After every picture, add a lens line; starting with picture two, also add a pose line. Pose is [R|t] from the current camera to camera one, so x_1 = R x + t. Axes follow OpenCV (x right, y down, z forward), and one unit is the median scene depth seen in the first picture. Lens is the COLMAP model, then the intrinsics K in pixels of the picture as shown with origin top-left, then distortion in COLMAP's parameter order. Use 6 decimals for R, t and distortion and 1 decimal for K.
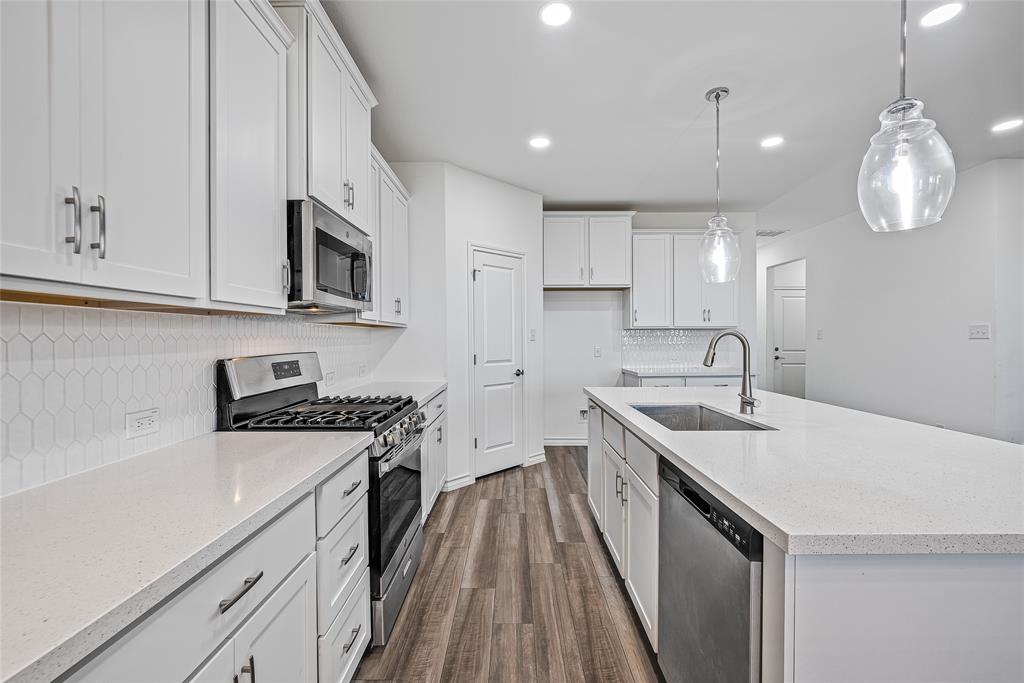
lens RADIAL K [[409.2, 0, 512.0], [0, 409.2, 341.5], [0, 0, 1]] dist [-0.000653, -0.000007]
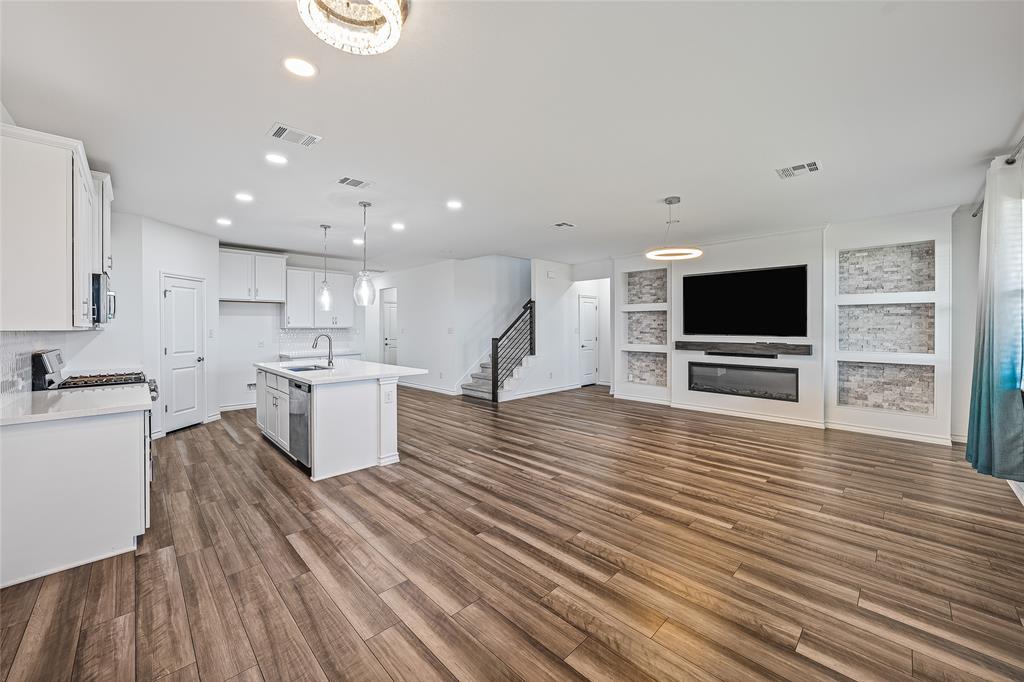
lens RADIAL K [[390.1, 0, 514.6], [0, 390.1, 329.2], [0, 0, 1]] dist [-0.016481, 0.000466]
pose [[0.702845, -0.002274, 0.711339, -0.191410], [0.007037, 0.999968, -0.003755, -0.020478], [-0.711308, 0.007645, 0.702839, -0.847388]]
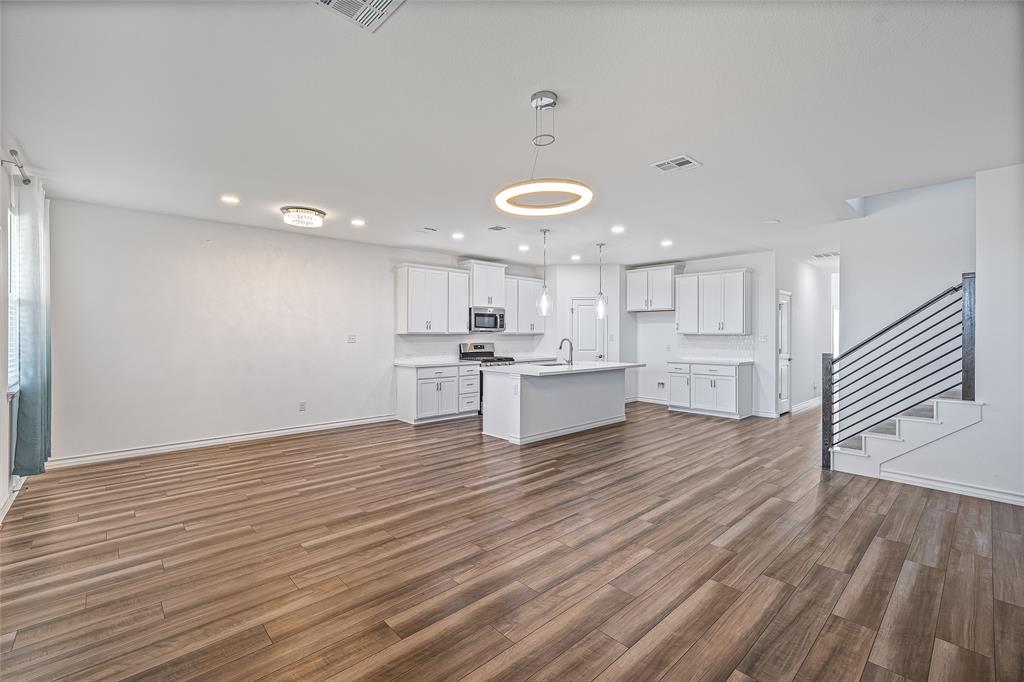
lens RADIAL K [[440.9, 0, 512.0], [0, 440.9, 341.0], [0, 0, 1]] dist [-0.003728, -0.000528]
pose [[0.695321, 0.017946, -0.718475, 1.458757], [-0.012071, 0.999839, 0.013293, -0.025884], [0.718598, -0.000570, 0.695426, -0.901028]]
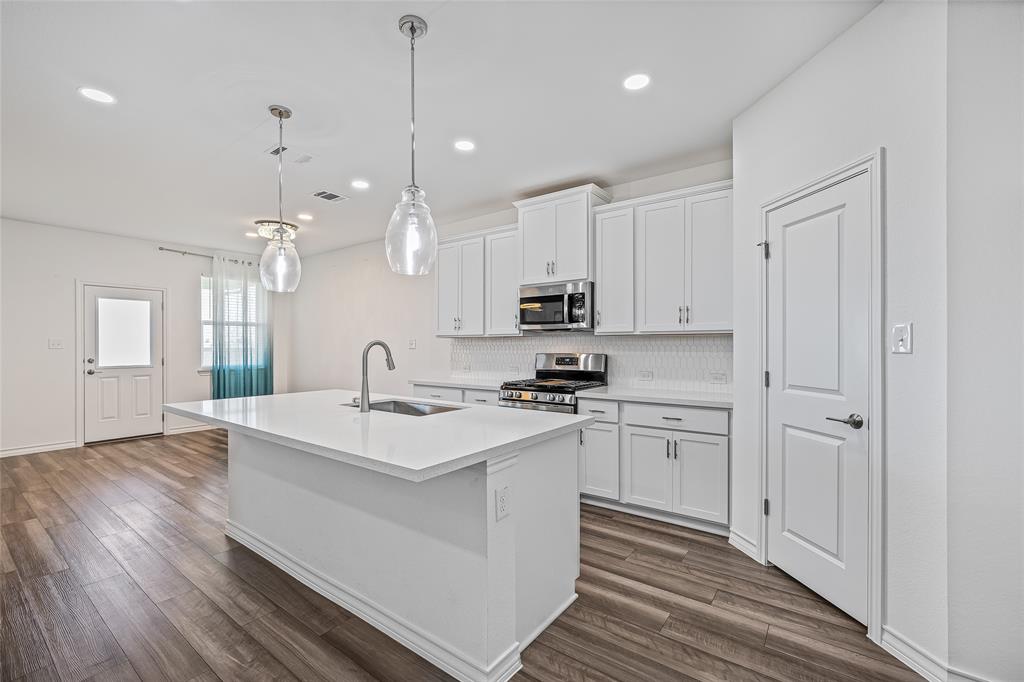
lens RADIAL K [[426.4, 0, 514.6], [0, 426.4, 345.4], [0, 0, 1]] dist [-0.041258, 0.012470]
pose [[-0.563805, 0.005160, -0.825892, 0.722103], [-0.003347, 0.999958, 0.008533, -0.013622], [0.825901, 0.007575, -0.563764, 1.094974]]
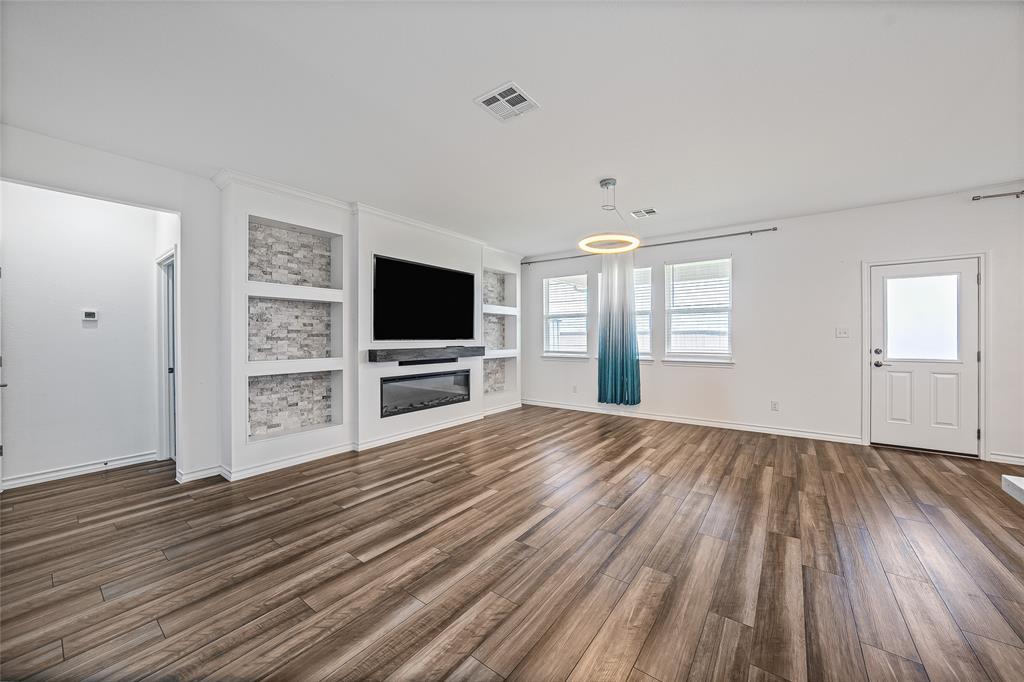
lens RADIAL K [[375.7, 0, 507.3], [0, 375.7, 336.3], [0, 0, 1]] dist [-0.014055, 0.000125]
pose [[-0.808495, 0.006473, 0.588467, 0.606024], [0.012773, 0.999897, 0.006549, -0.010397], [-0.588364, 0.012811, -0.808495, 0.613509]]
